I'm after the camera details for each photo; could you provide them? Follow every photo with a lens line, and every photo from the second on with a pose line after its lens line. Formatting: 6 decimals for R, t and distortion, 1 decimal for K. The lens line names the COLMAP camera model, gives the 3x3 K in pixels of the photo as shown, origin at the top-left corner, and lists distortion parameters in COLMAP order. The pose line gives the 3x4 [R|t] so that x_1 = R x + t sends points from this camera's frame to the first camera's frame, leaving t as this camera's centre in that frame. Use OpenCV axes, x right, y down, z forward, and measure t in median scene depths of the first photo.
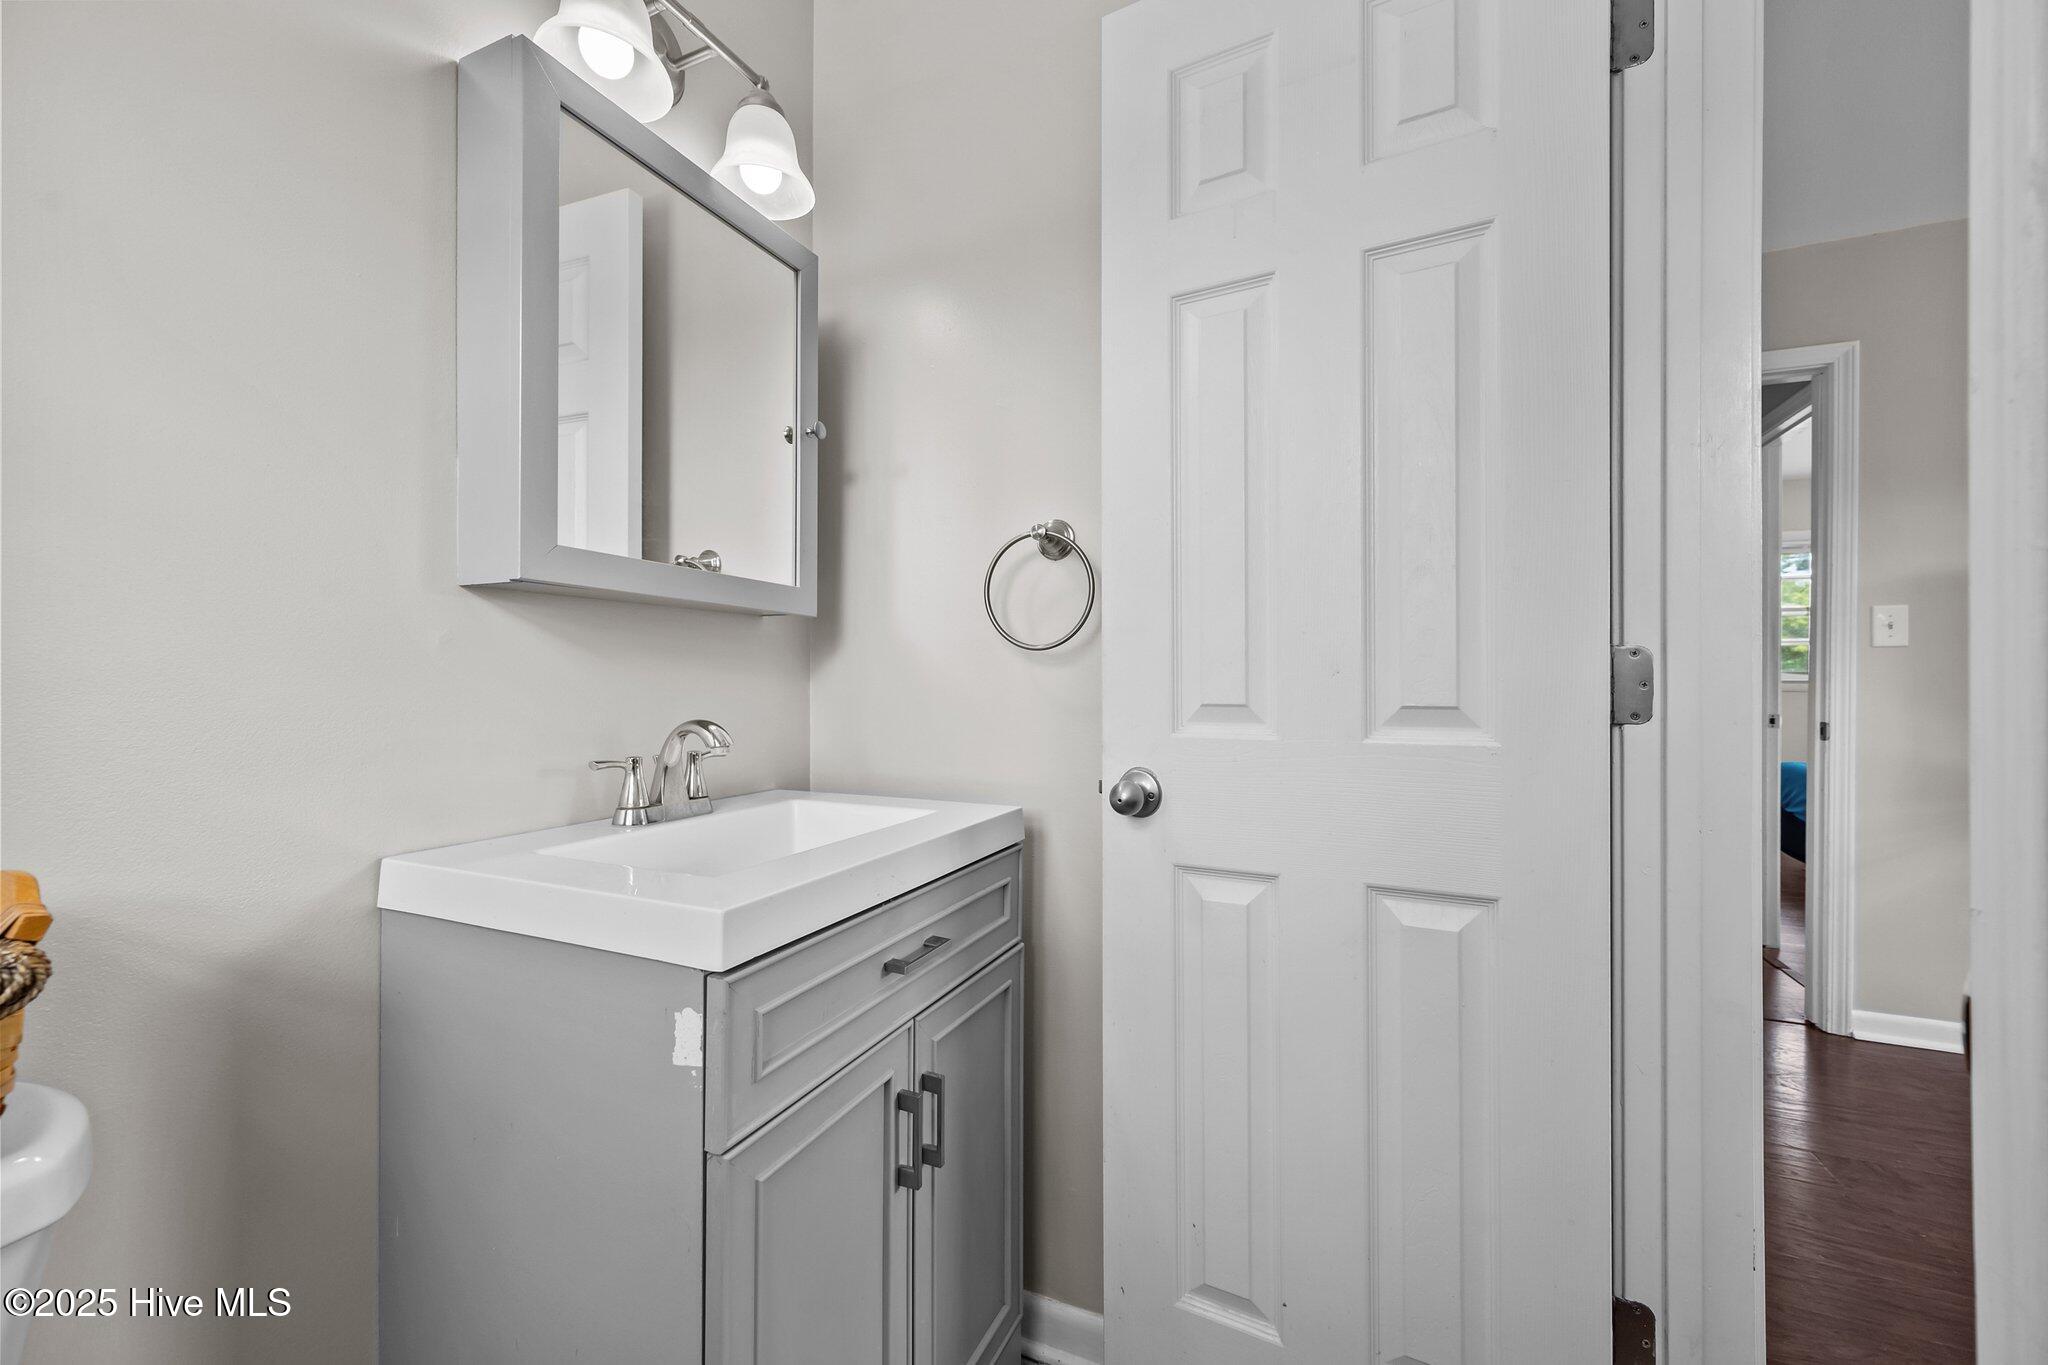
lens RADIAL K [[844.9, 0, 1027.3], [0, 844.9, 677.2], [0, 0, 1]] dist [0.000925, 0.000065]
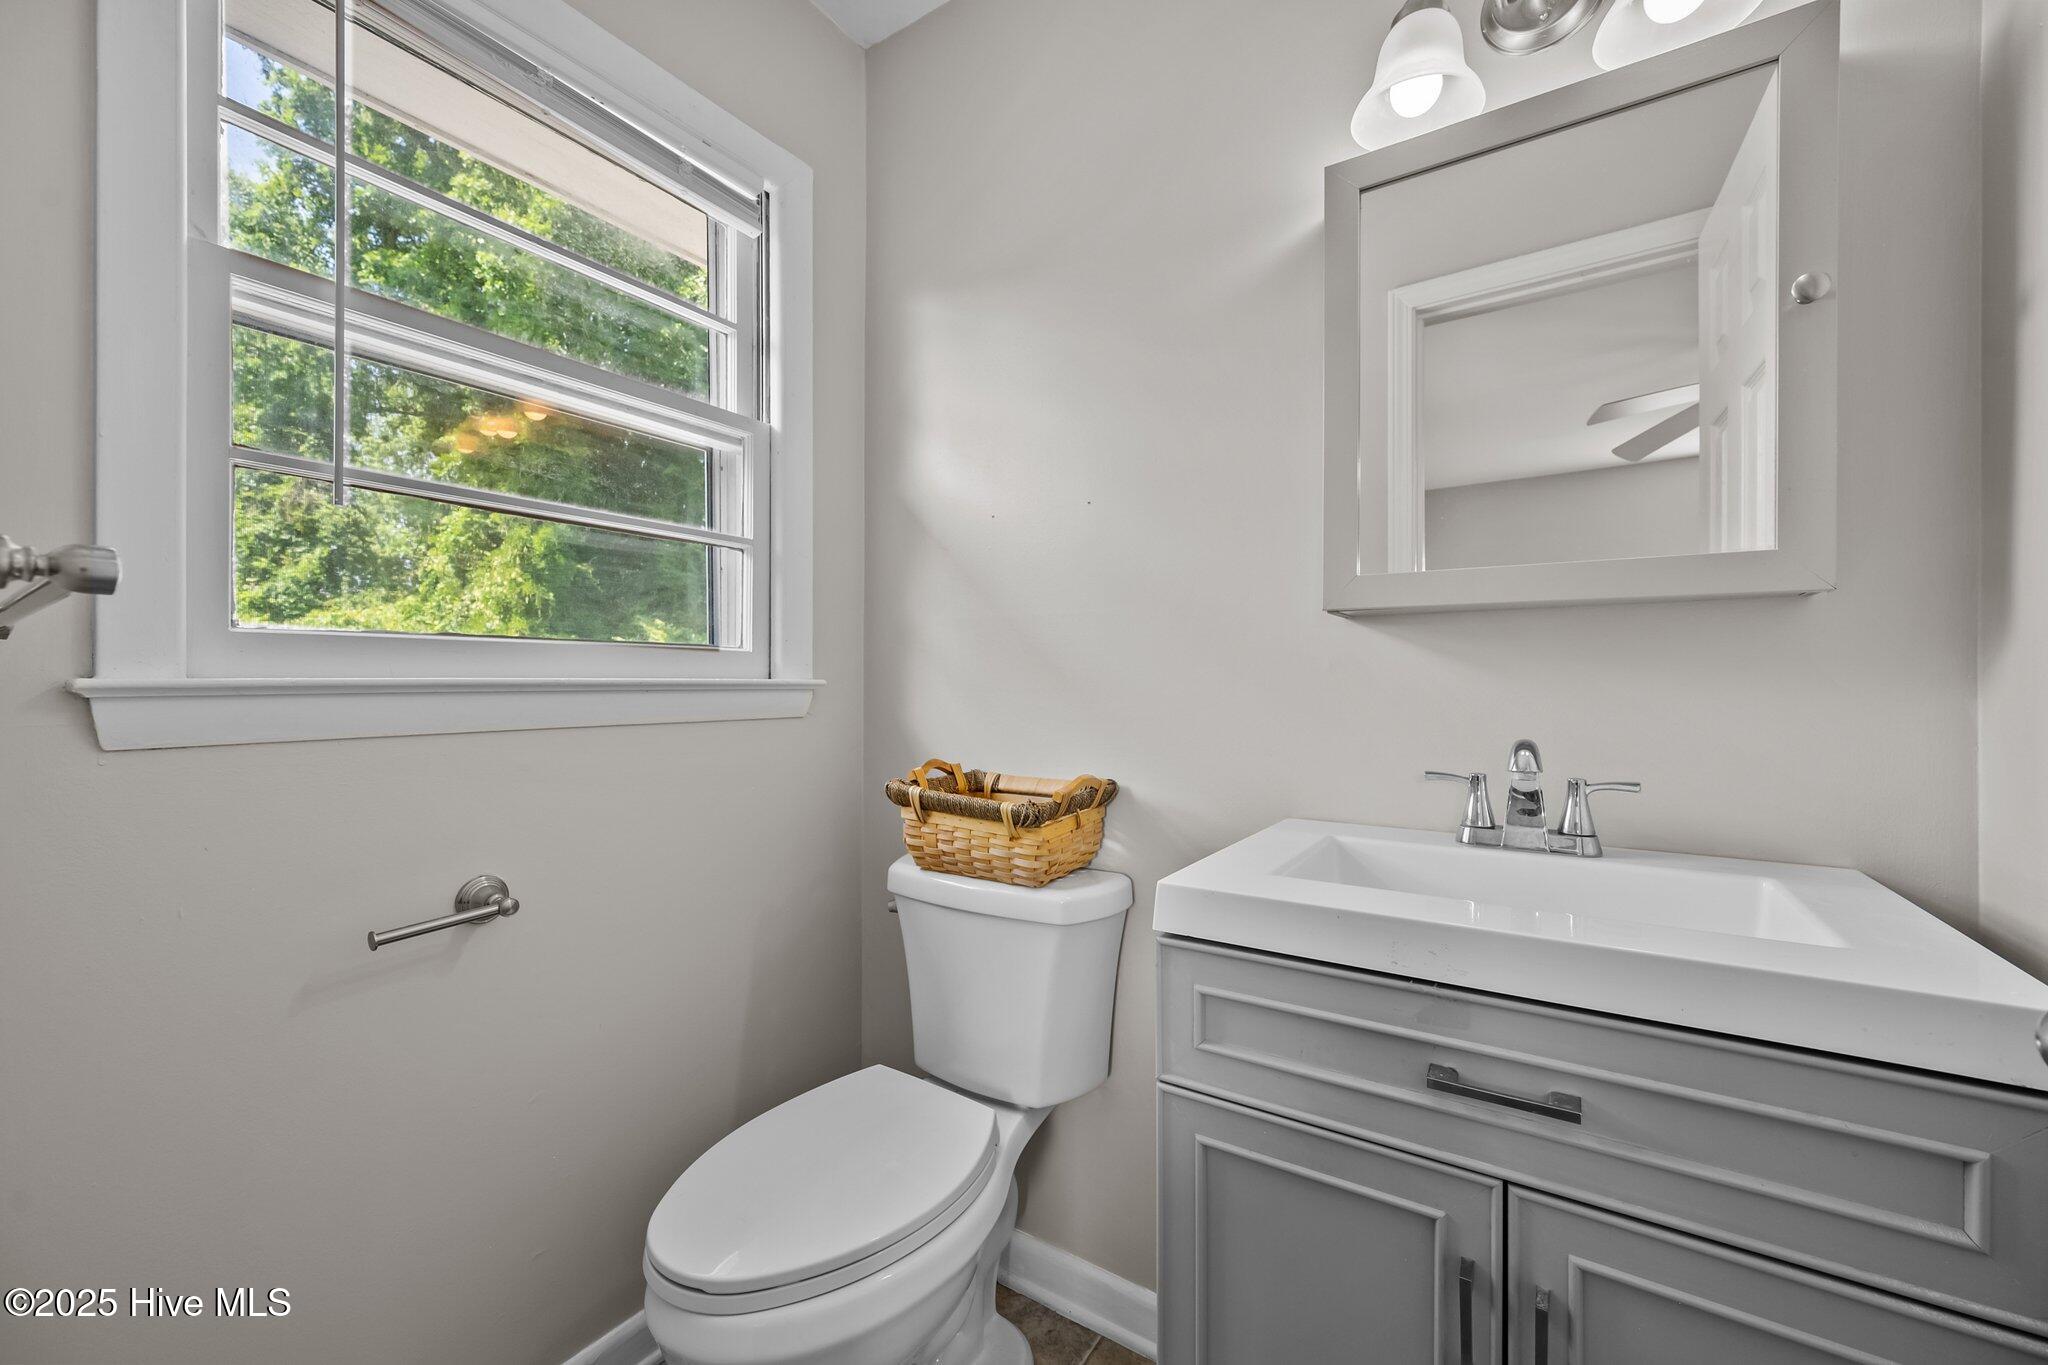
lens RADIAL K [[814.5, 0, 1035.3], [0, 814.5, 675.4], [0, 0, 1]] dist [0.000413, -0.000141]
pose [[-0.163307, -0.010072, -0.986524, 0.548436], [-0.000218, 0.999948, -0.010173, -0.009517], [0.986575, -0.001446, -0.163301, 0.658469]]
